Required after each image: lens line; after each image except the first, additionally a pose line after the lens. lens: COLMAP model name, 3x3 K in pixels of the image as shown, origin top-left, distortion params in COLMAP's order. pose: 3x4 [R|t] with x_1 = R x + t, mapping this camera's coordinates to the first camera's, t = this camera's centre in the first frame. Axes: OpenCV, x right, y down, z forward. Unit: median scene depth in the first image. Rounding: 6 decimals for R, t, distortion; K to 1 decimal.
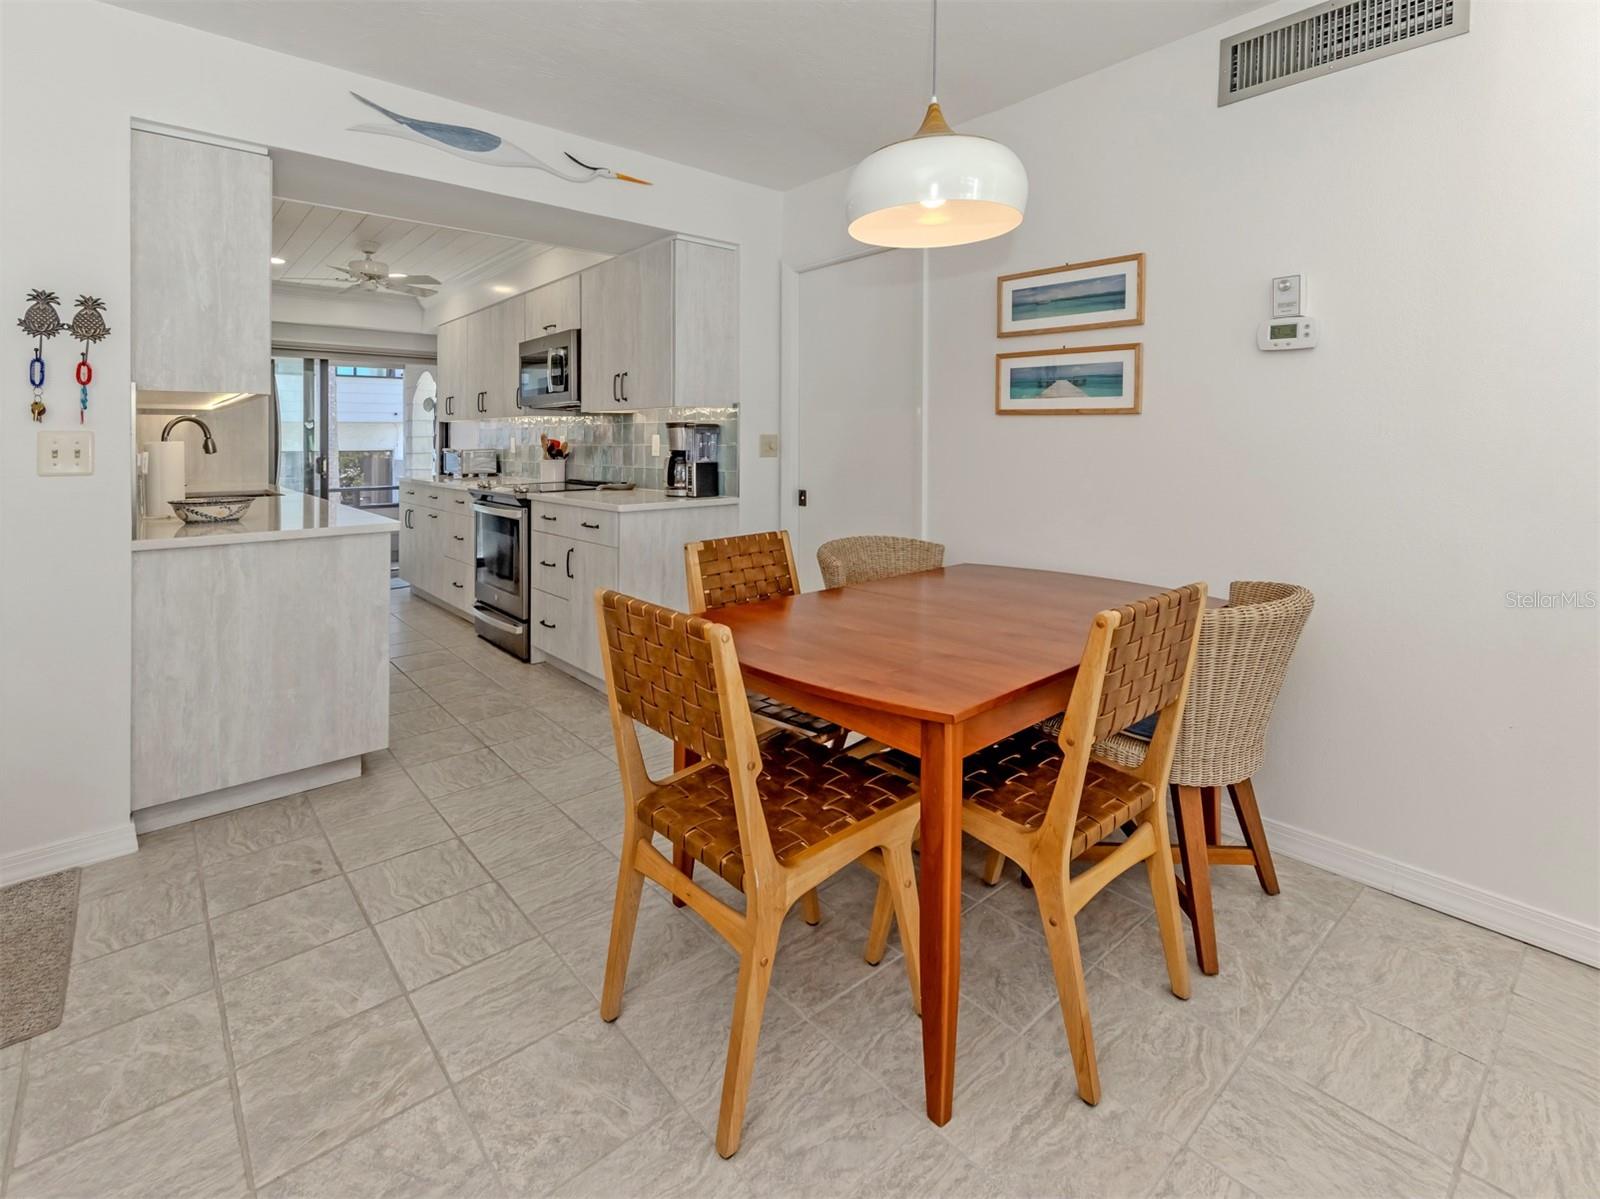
lens RADIAL K [[757.9, 0, 768.7], [0, 757.9, 443.8], [0, 0, 1]] dist [0.005119, -0.001138]
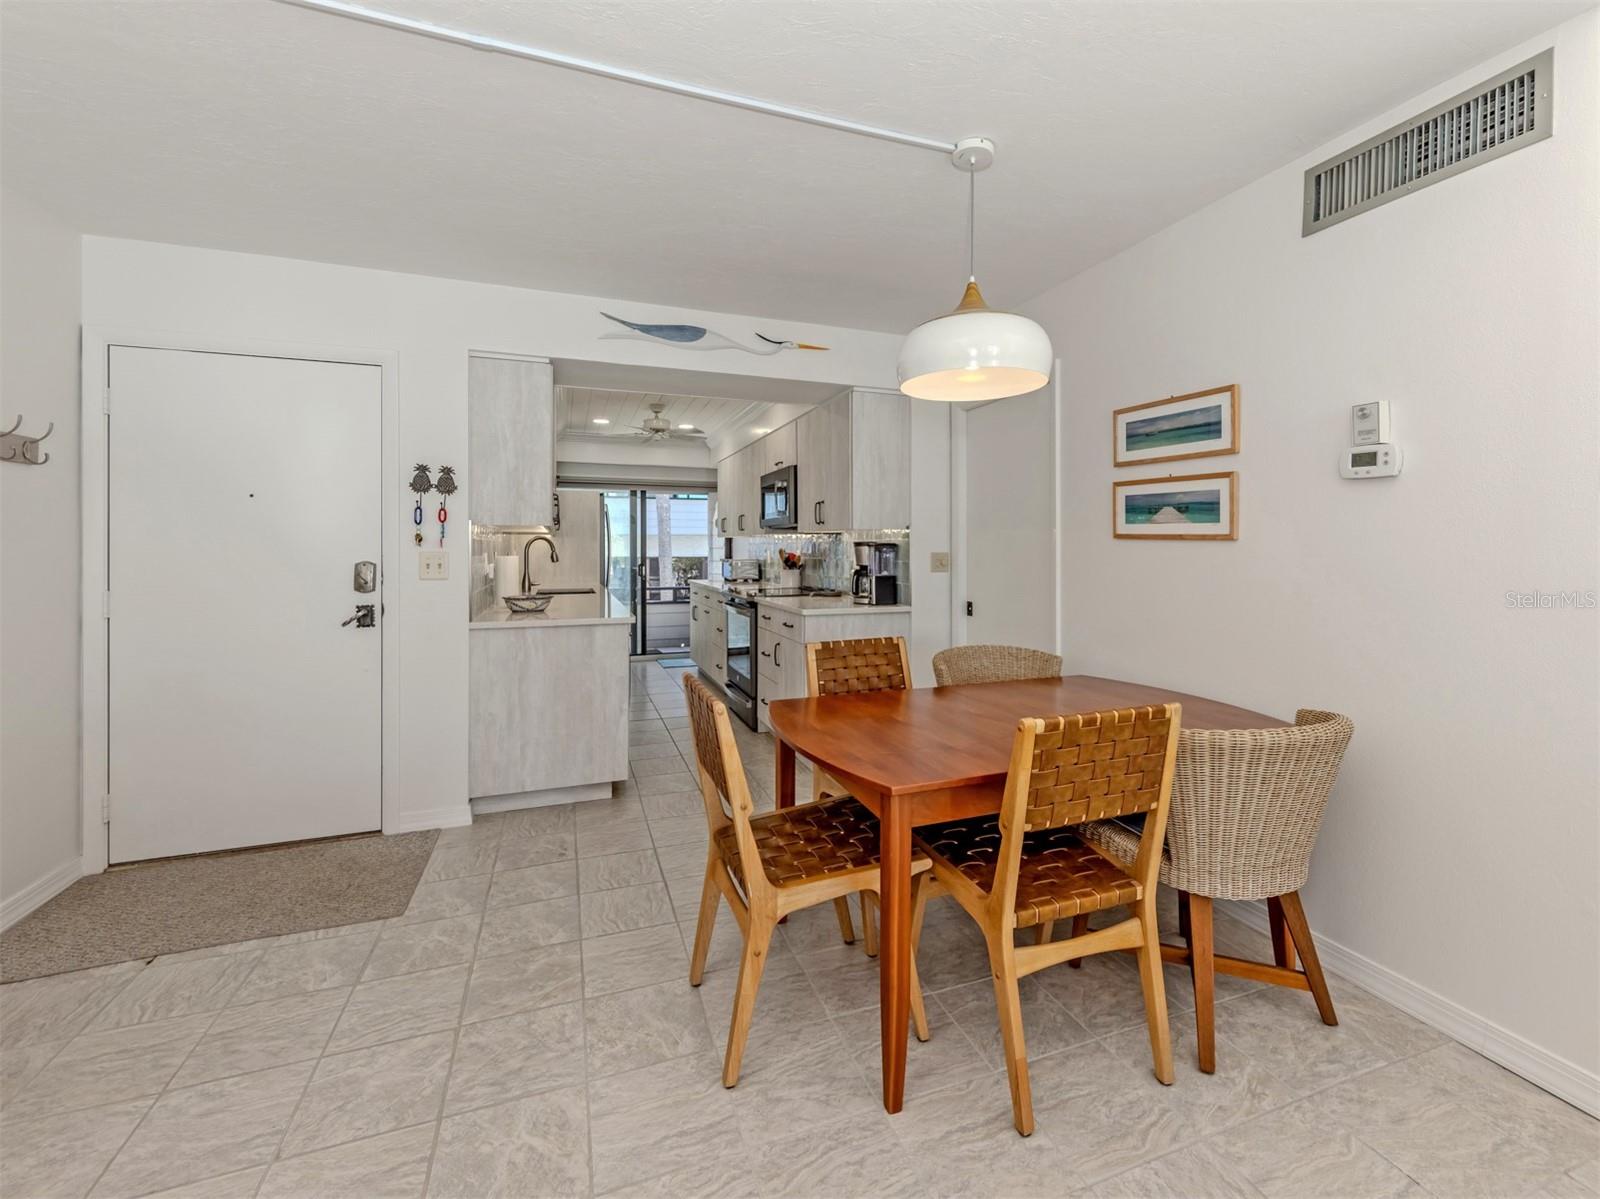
lens RADIAL K [[687.6, 0, 822.0], [0, 687.6, 547.7], [0, 0, 1]] dist [0.001639, 0.000085]
pose [[0.941568, 0.005150, -0.336782, 0.281934], [-0.006563, 0.999974, -0.003059, -0.022991], [0.336758, 0.005090, 0.941578, -0.068943]]
